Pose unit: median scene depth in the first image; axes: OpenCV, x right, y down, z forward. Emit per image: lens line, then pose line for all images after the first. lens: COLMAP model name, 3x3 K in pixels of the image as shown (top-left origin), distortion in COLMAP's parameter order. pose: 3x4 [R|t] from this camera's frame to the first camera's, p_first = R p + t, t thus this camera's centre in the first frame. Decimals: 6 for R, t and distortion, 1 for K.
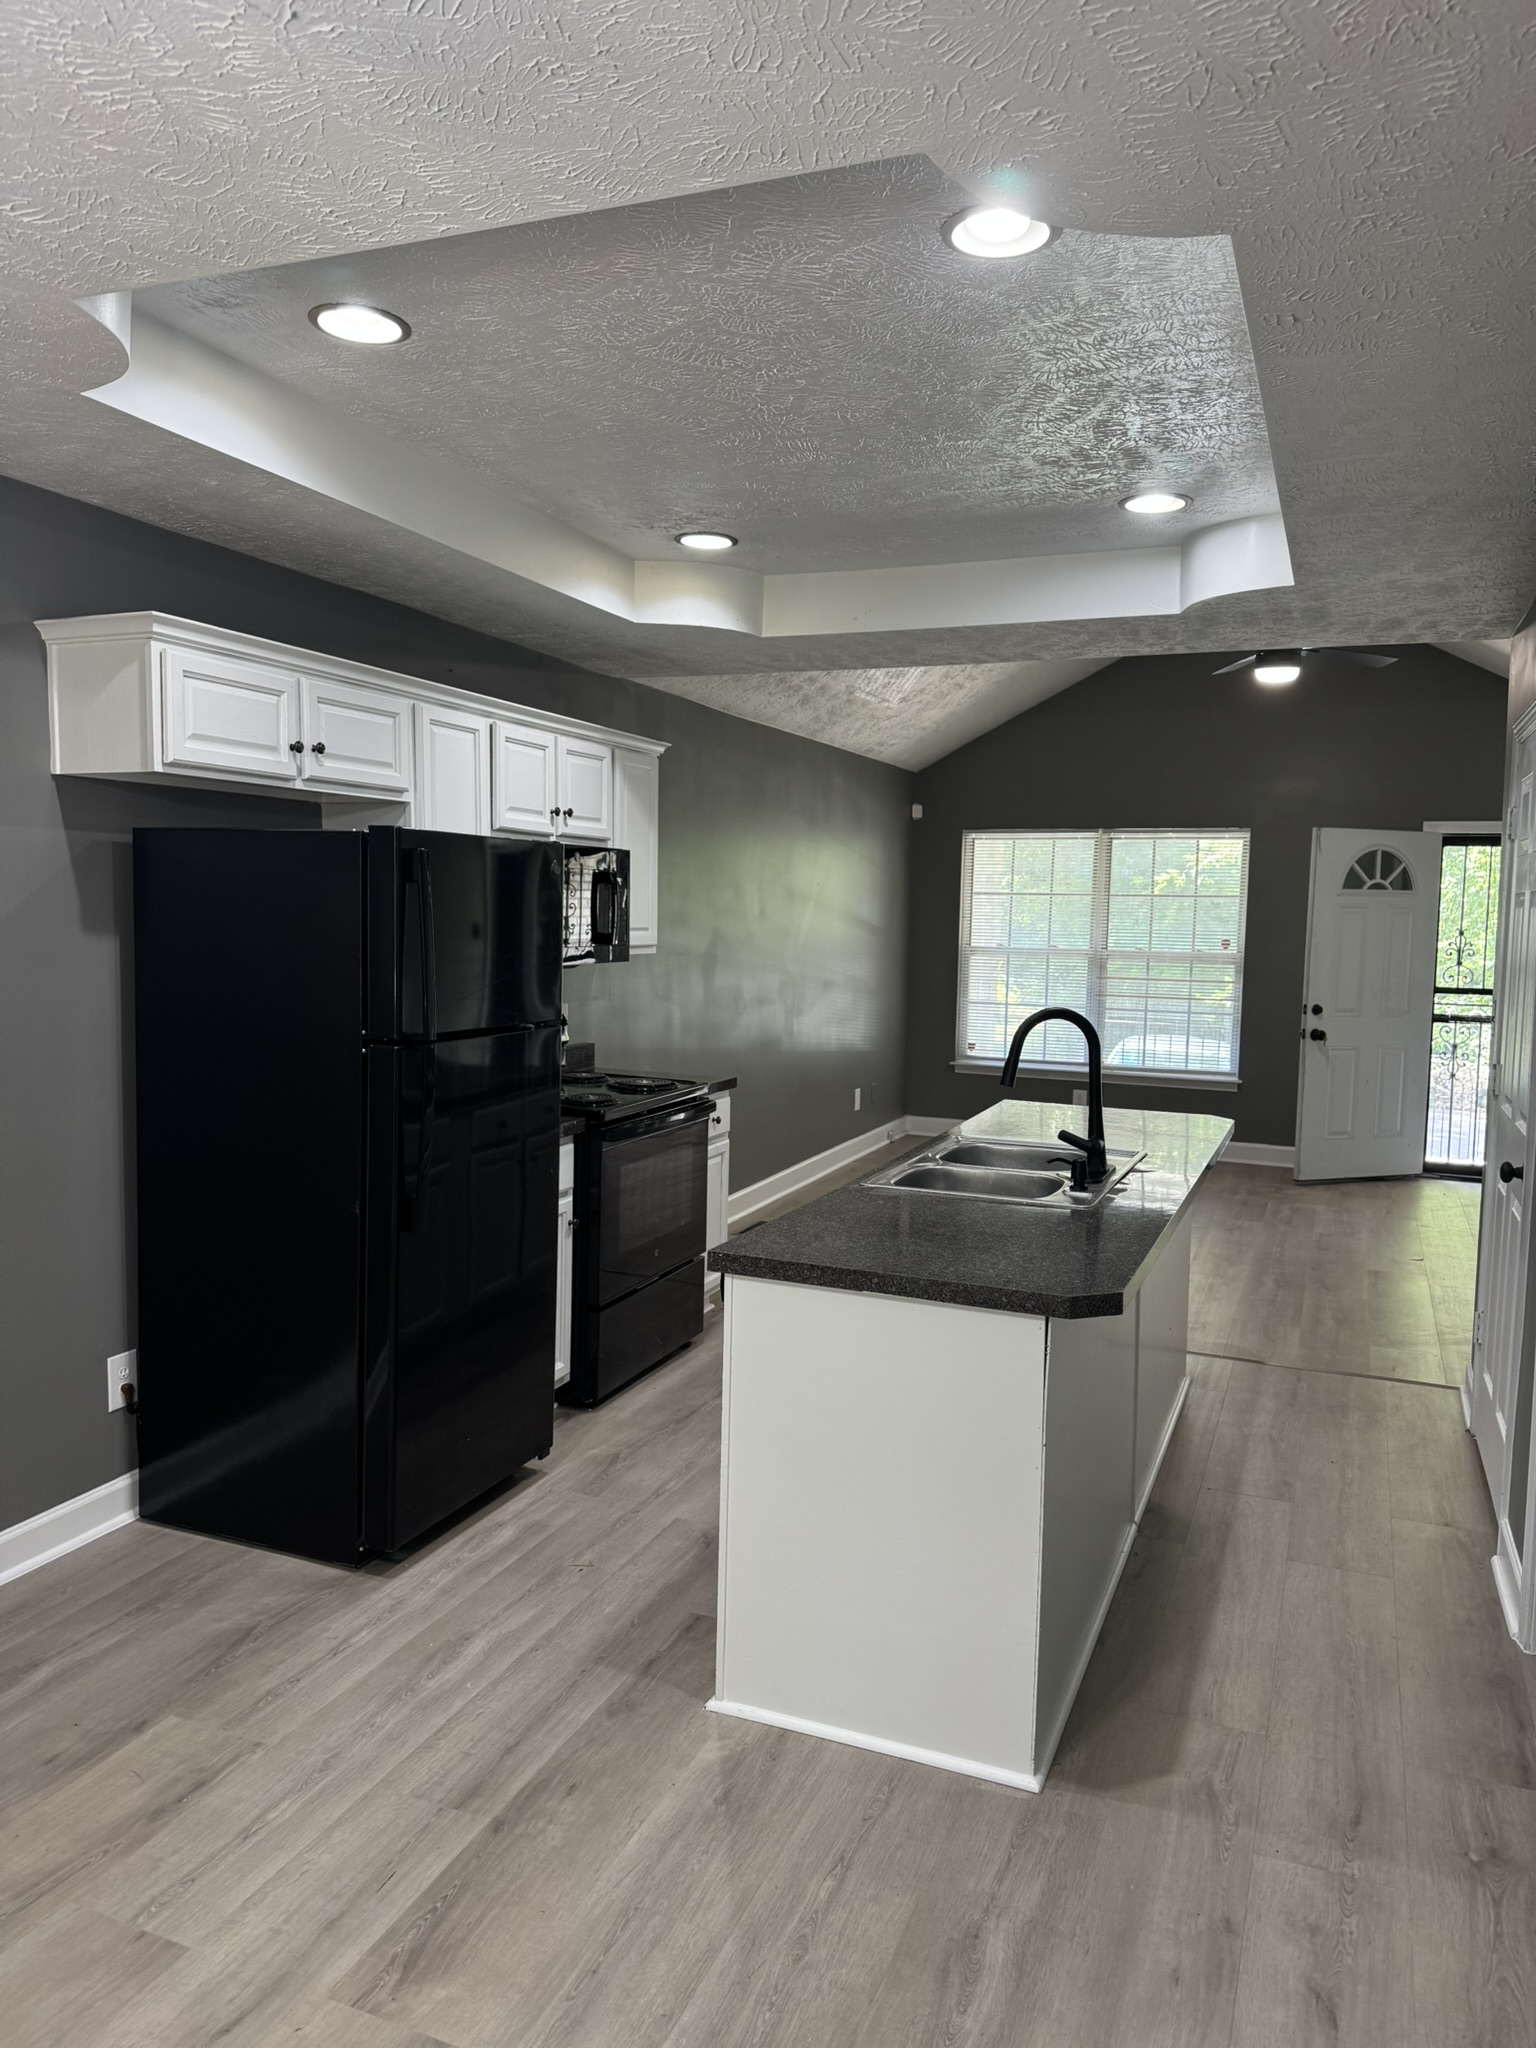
lens RADIAL K [[1448.5, 0, 757.8], [0, 1448.5, 1022.6], [0, 0, 1]] dist [0.045697, -0.071054]
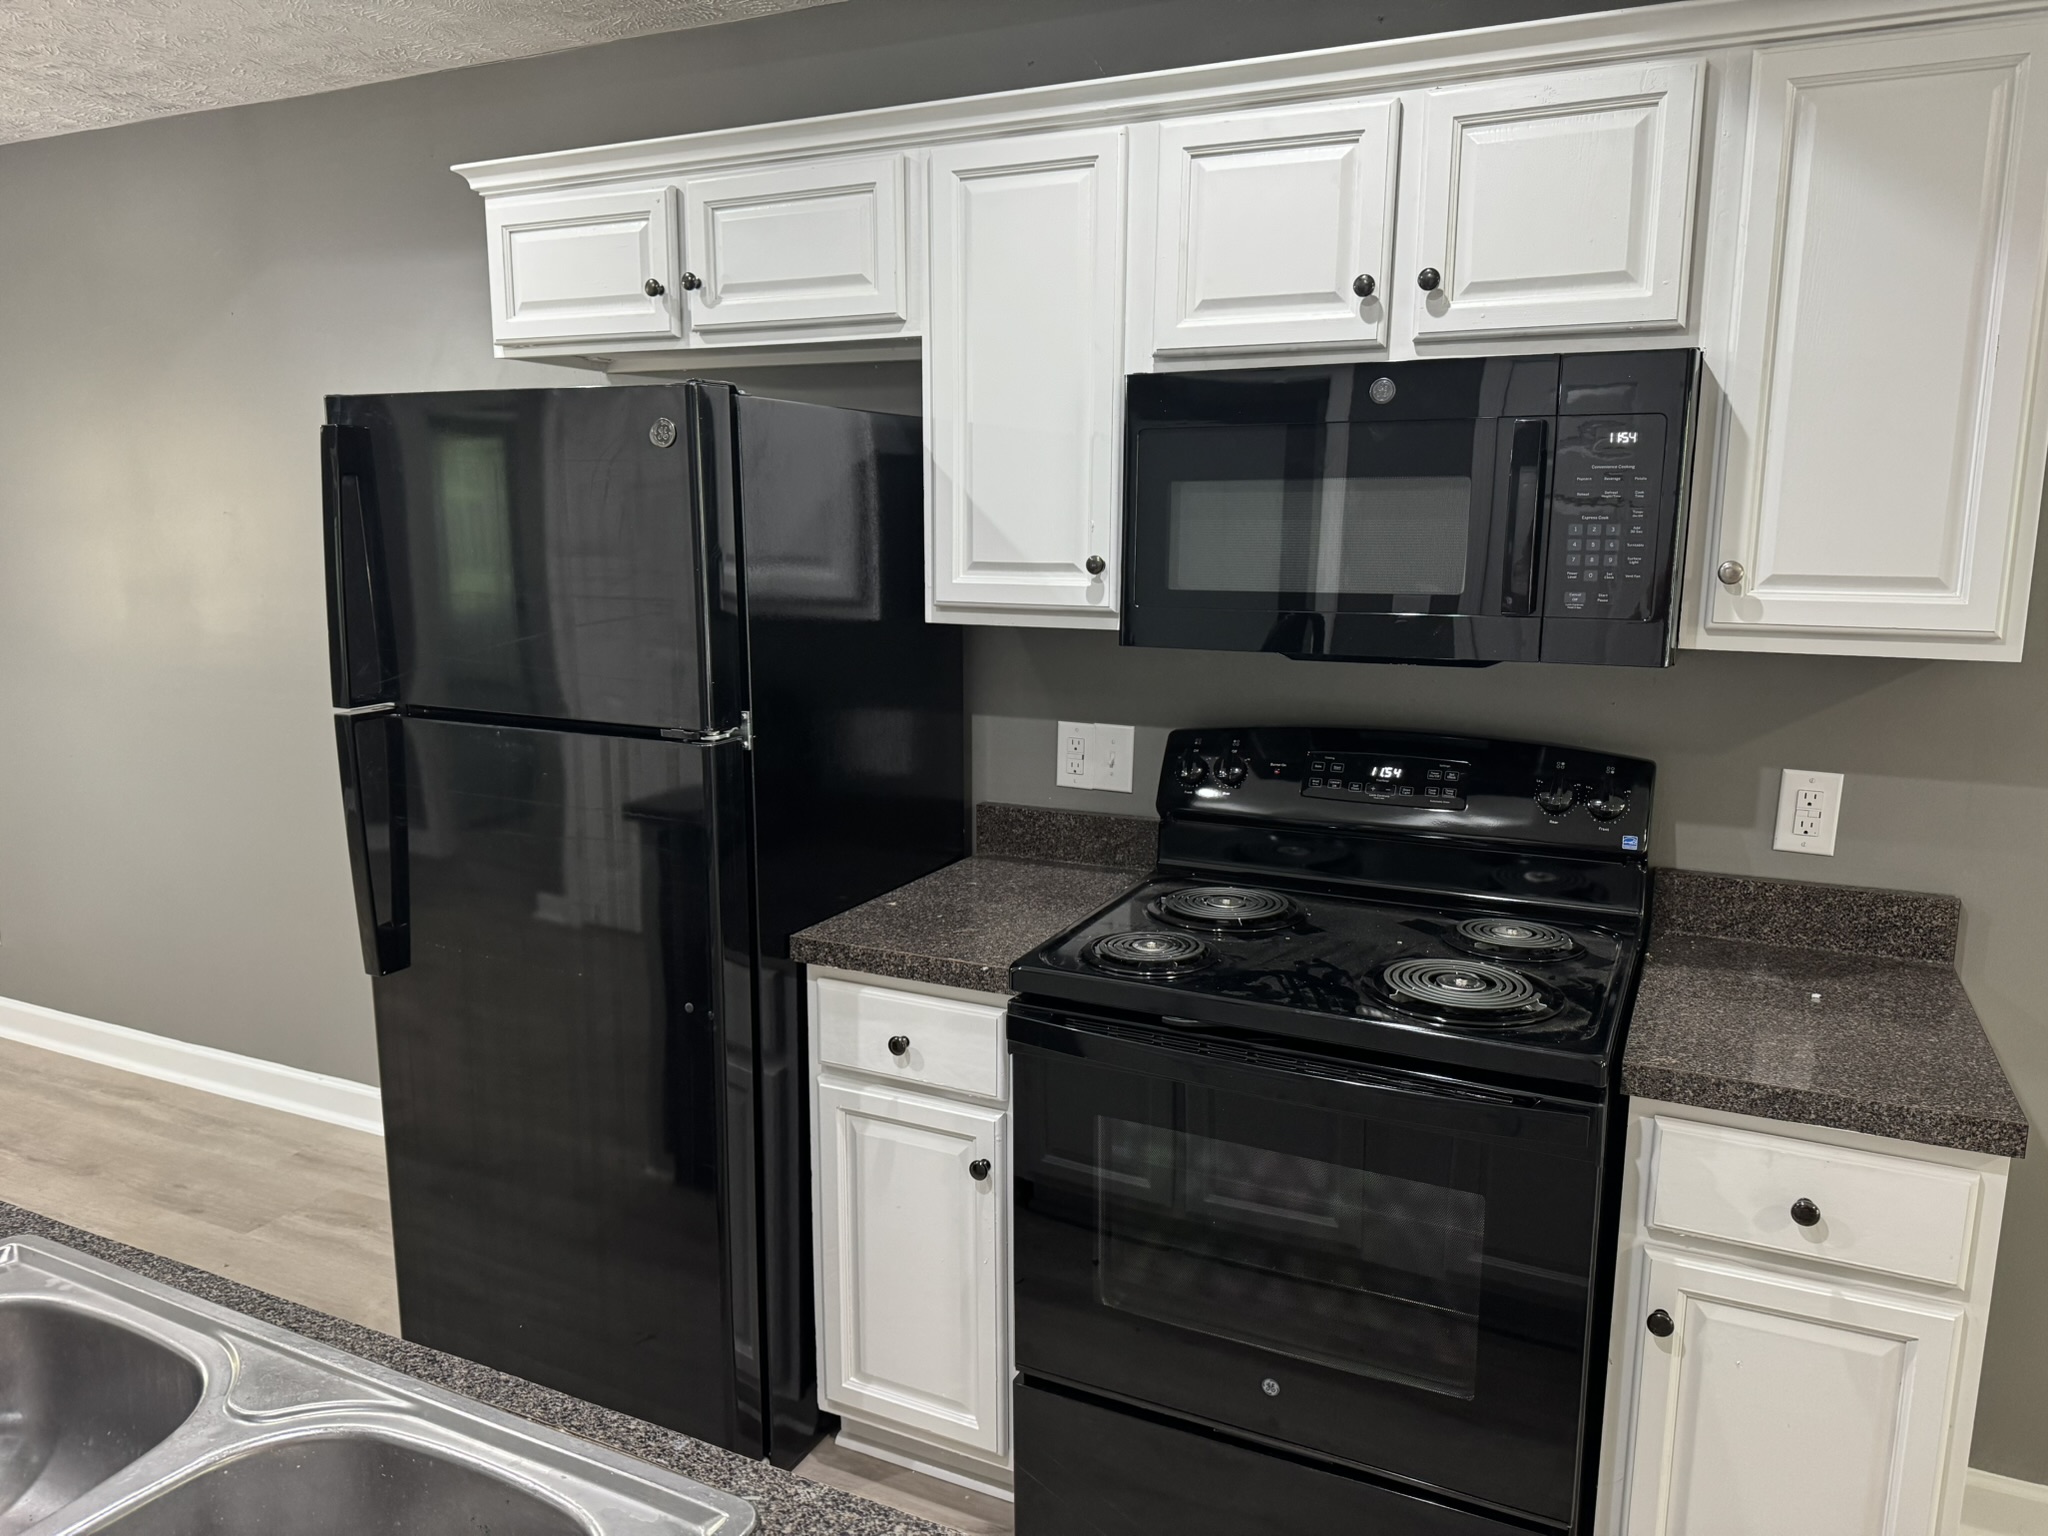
lens RADIAL K [[1448.5, 0, 1017.1], [0, 1448.5, 768.4], [0, 0, 1]] dist [0.045697, -0.071054]
pose [[-0.048935, 0.155944, -0.986553, 0.320773], [-0.079854, 0.983964, 0.159496, -0.070352], [0.995605, 0.086585, -0.035698, 0.973215]]
